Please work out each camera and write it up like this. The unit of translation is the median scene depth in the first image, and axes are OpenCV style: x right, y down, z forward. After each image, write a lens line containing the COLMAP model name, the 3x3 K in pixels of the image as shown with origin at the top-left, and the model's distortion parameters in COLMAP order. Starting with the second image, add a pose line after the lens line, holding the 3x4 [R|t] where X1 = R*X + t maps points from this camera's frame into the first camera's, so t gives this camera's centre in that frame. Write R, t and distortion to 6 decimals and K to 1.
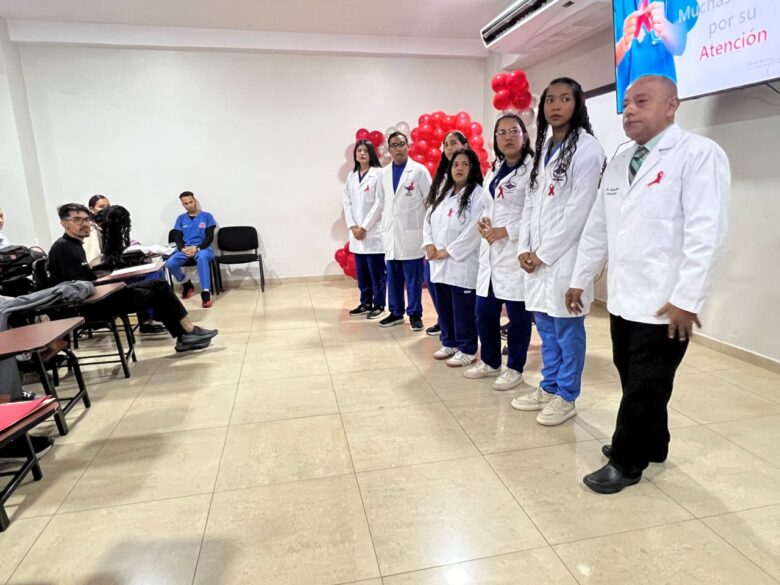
lens RADIAL K [[487.2, 0, 384.1], [0, 487.2, 293.3], [0, 0, 1]] dist [-0.000497, -0.003765]
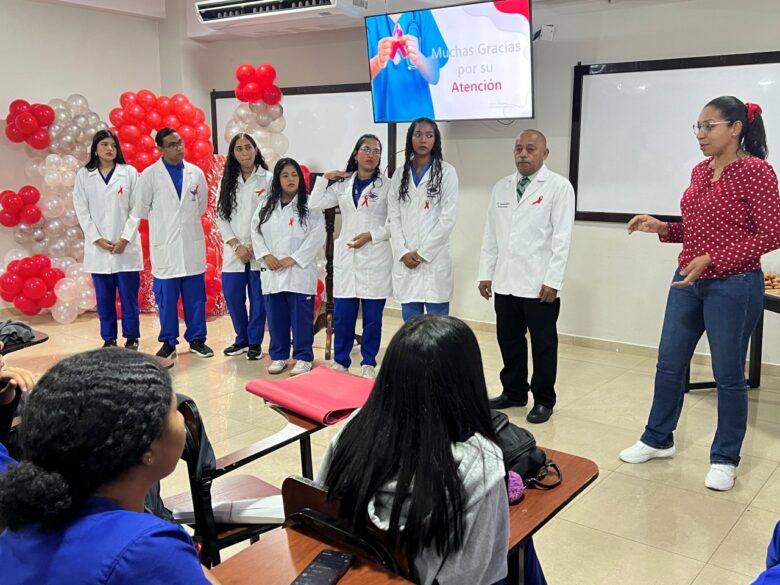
lens RADIAL K [[789.3, 0, 395.2], [0, 789.3, 295.9], [0, 0, 1]] dist [0.017127, 0.000000]
pose [[0.736207, -0.103355, 0.668817, -0.772912], [0.128770, 0.991608, 0.011492, -0.003469], [-0.664392, 0.077663, 0.743338, -0.328593]]
